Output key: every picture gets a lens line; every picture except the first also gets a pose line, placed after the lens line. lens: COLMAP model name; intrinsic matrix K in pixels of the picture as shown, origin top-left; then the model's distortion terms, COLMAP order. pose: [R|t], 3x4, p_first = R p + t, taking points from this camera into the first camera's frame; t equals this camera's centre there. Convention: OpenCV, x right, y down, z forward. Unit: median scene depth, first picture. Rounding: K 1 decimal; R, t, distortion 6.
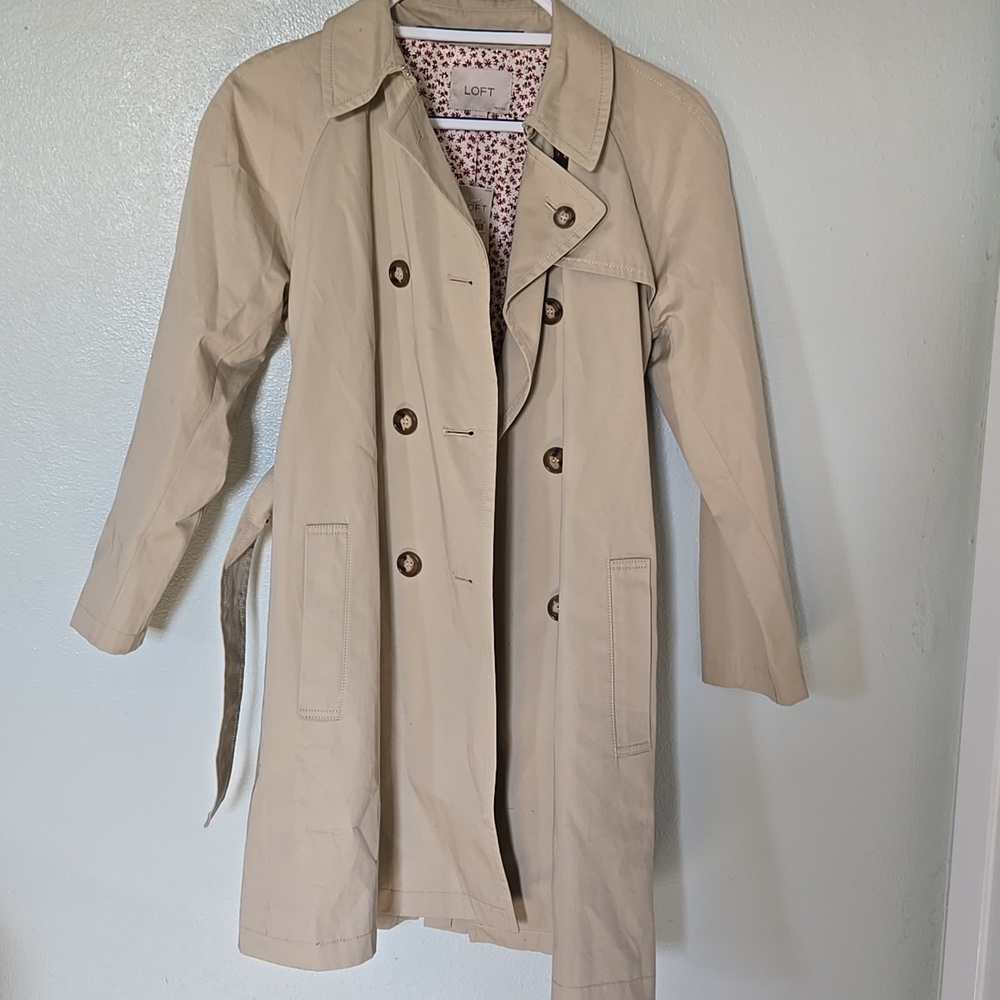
lens RADIAL K [[1478.7, 0, 496.7], [0, 1478.7, 504.9], [0, 0, 1]] dist [0.082299, 0.000000]
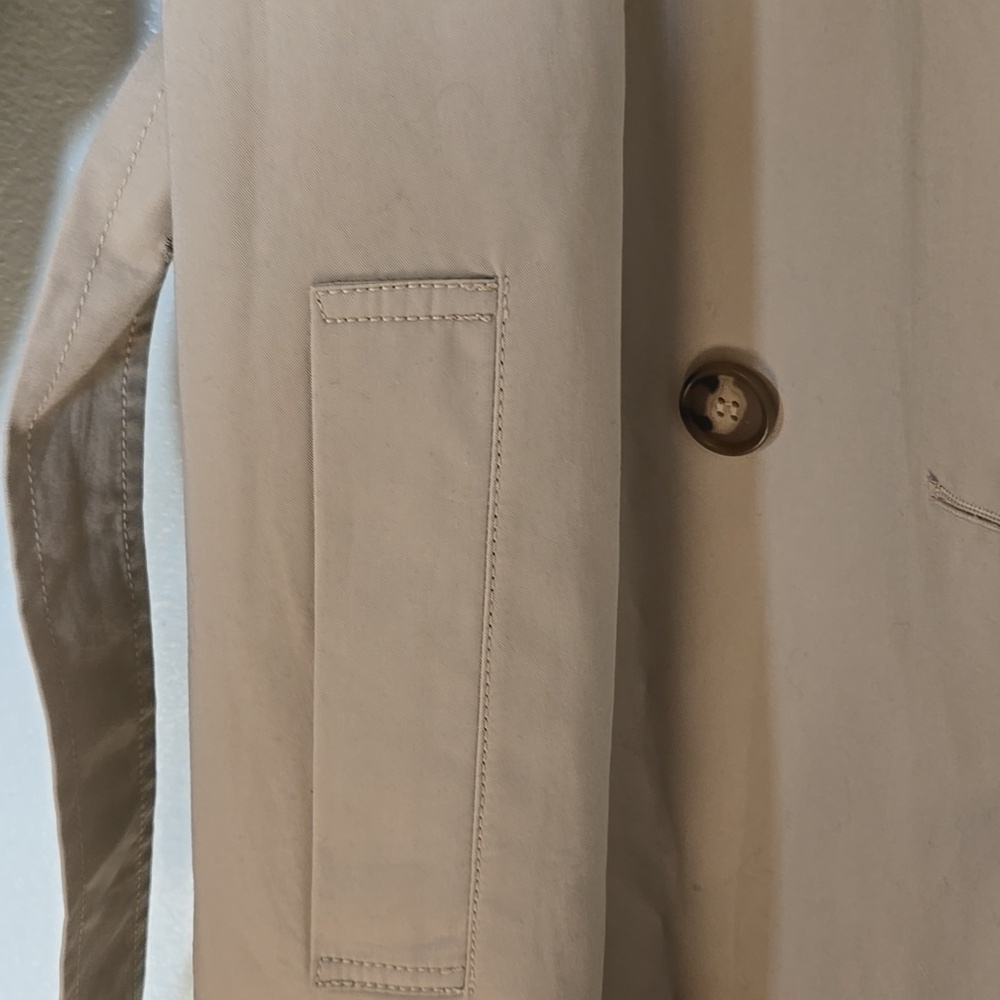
lens RADIAL K [[1478.7, 0, 500.3], [0, 1478.7, 497.9], [0, 0, 1]] dist [0.082299, 0.000000]
pose [[0.994360, 0.035310, -0.100008, -0.075105], [-0.007010, 0.962771, 0.270228, -0.015942], [0.105826, -0.268002, 0.957588, 0.765631]]
